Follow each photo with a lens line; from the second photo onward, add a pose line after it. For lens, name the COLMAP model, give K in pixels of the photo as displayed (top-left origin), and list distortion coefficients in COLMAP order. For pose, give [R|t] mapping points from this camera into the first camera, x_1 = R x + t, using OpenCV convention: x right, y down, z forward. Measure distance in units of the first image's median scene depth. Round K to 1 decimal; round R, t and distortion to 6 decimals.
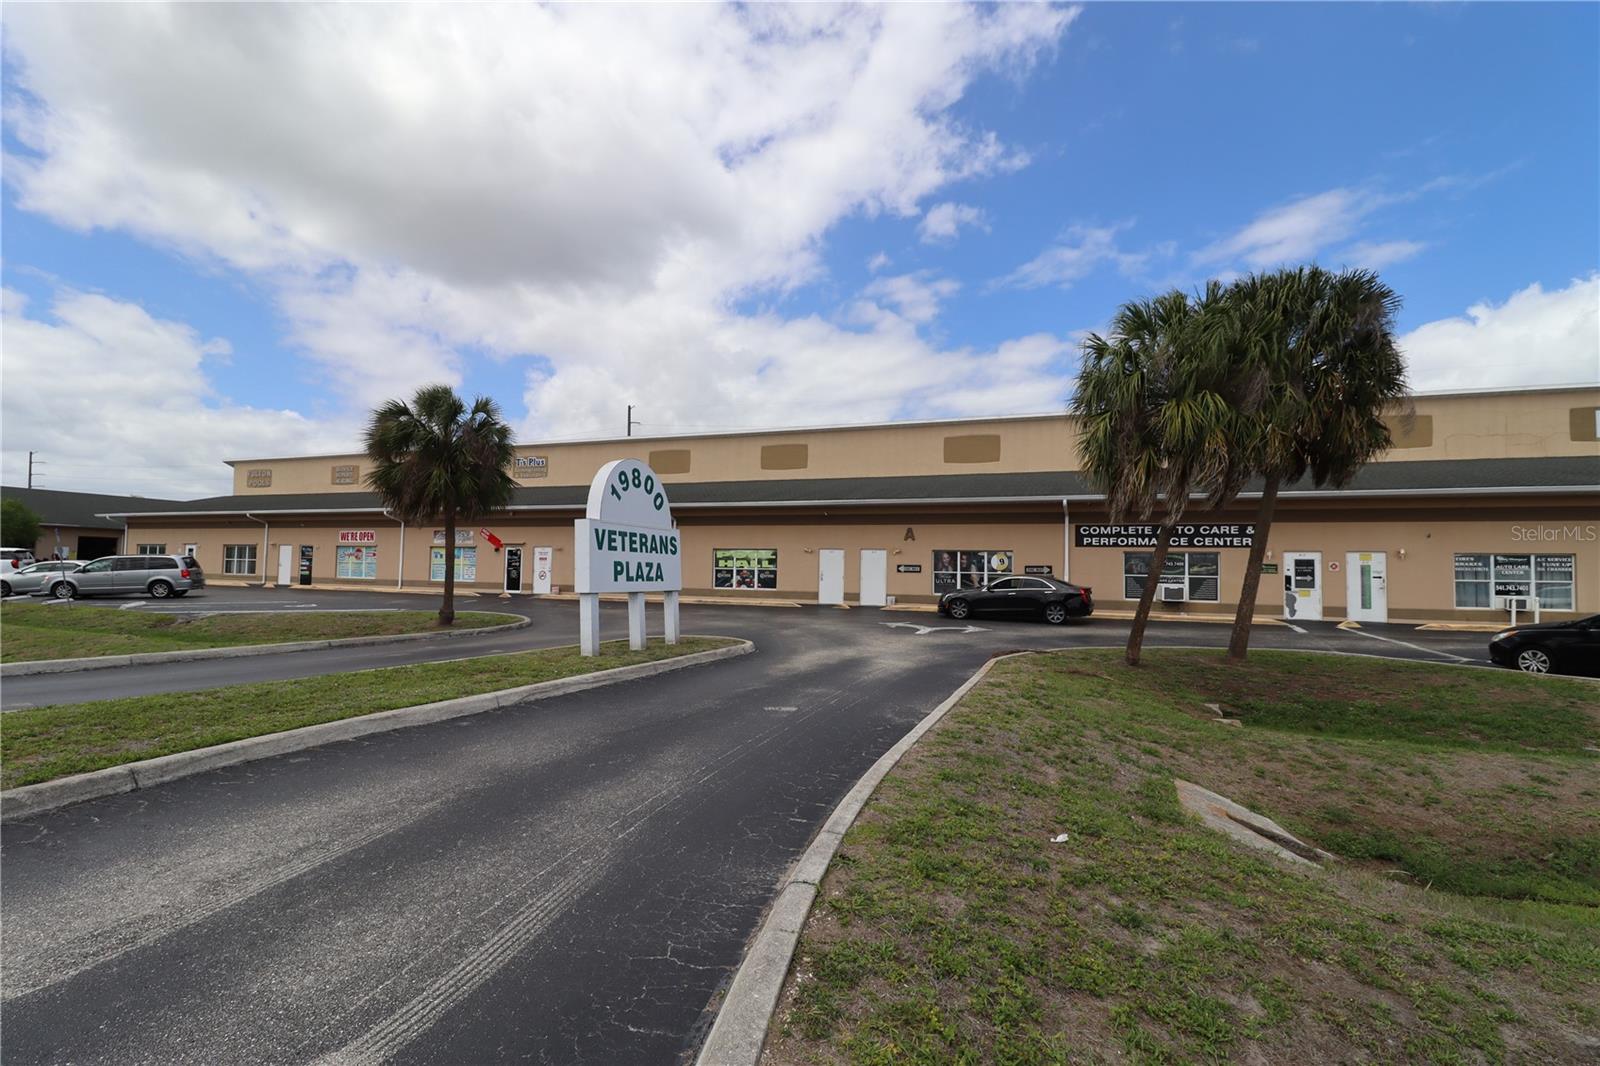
lens RADIAL K [[751.2, 0, 800.0], [0, 751.2, 533.0], [0, 0, 1]] dist [0.001731, -0.013969]
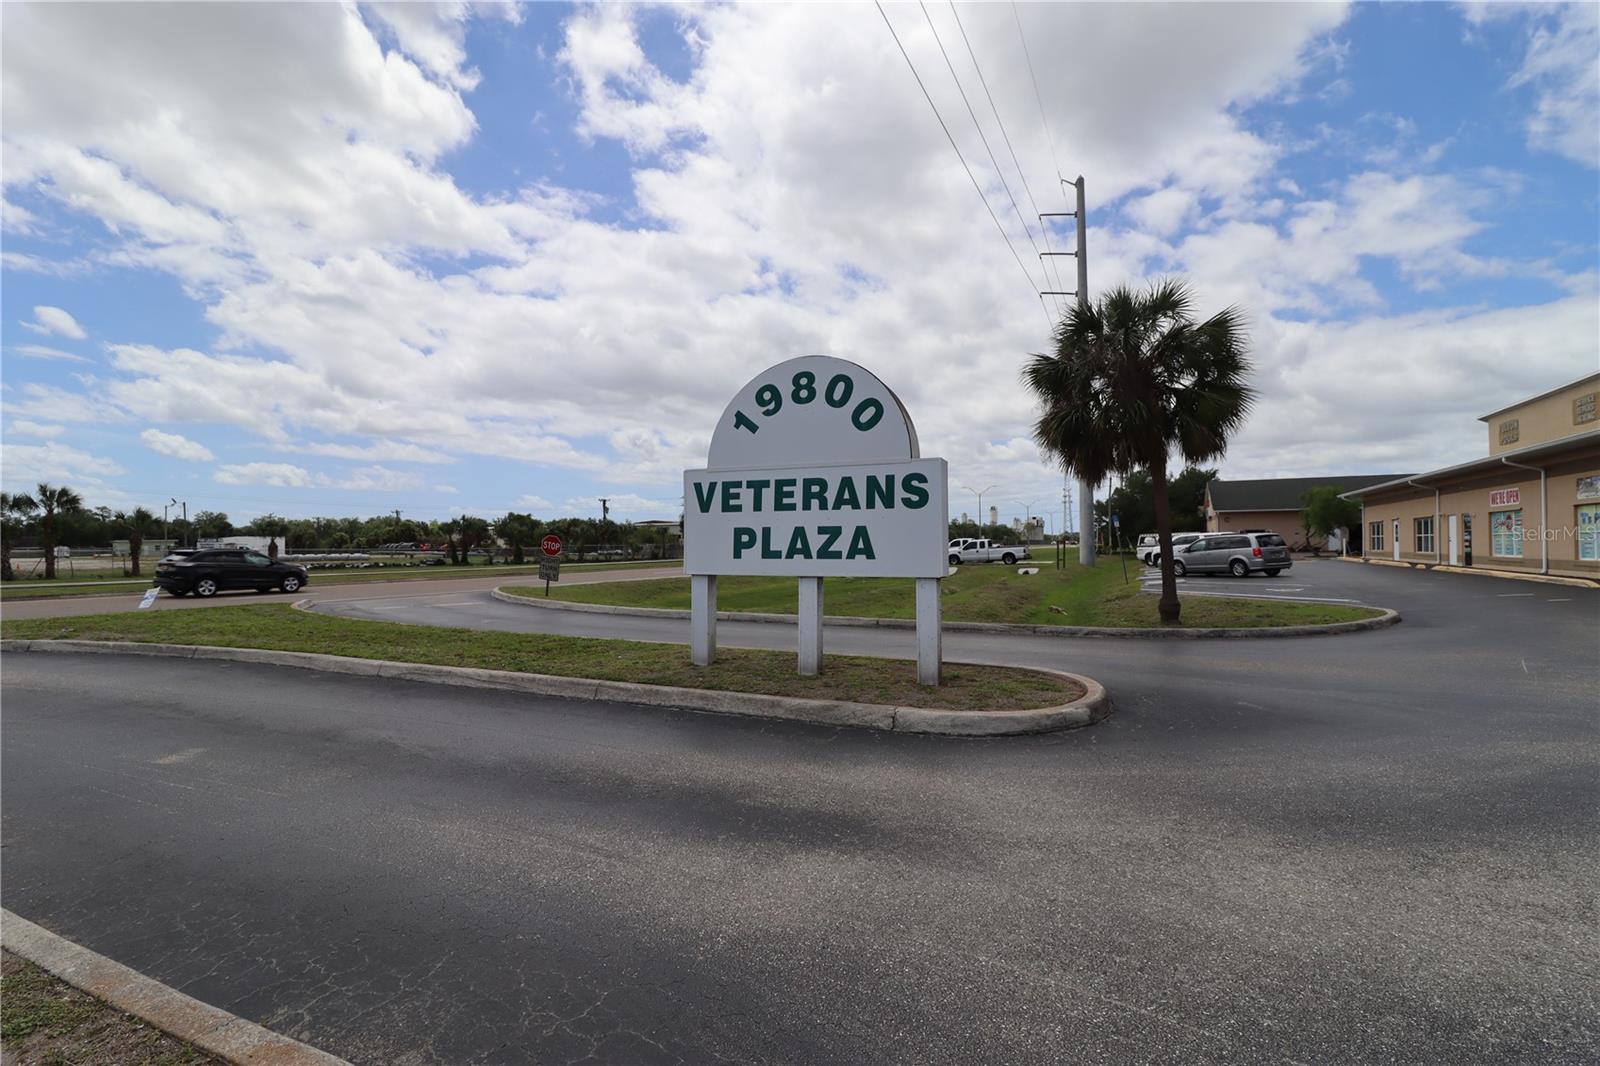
lens RADIAL K [[751.2, 0, 800.0], [0, 751.2, 533.0], [0, 0, 1]] dist [0.001731, -0.013969]
pose [[-0.062351, -0.031598, -0.997554, 0.383405], [0.057586, 0.997720, -0.035203, 0.064851], [0.996392, -0.059640, -0.060389, 1.037004]]
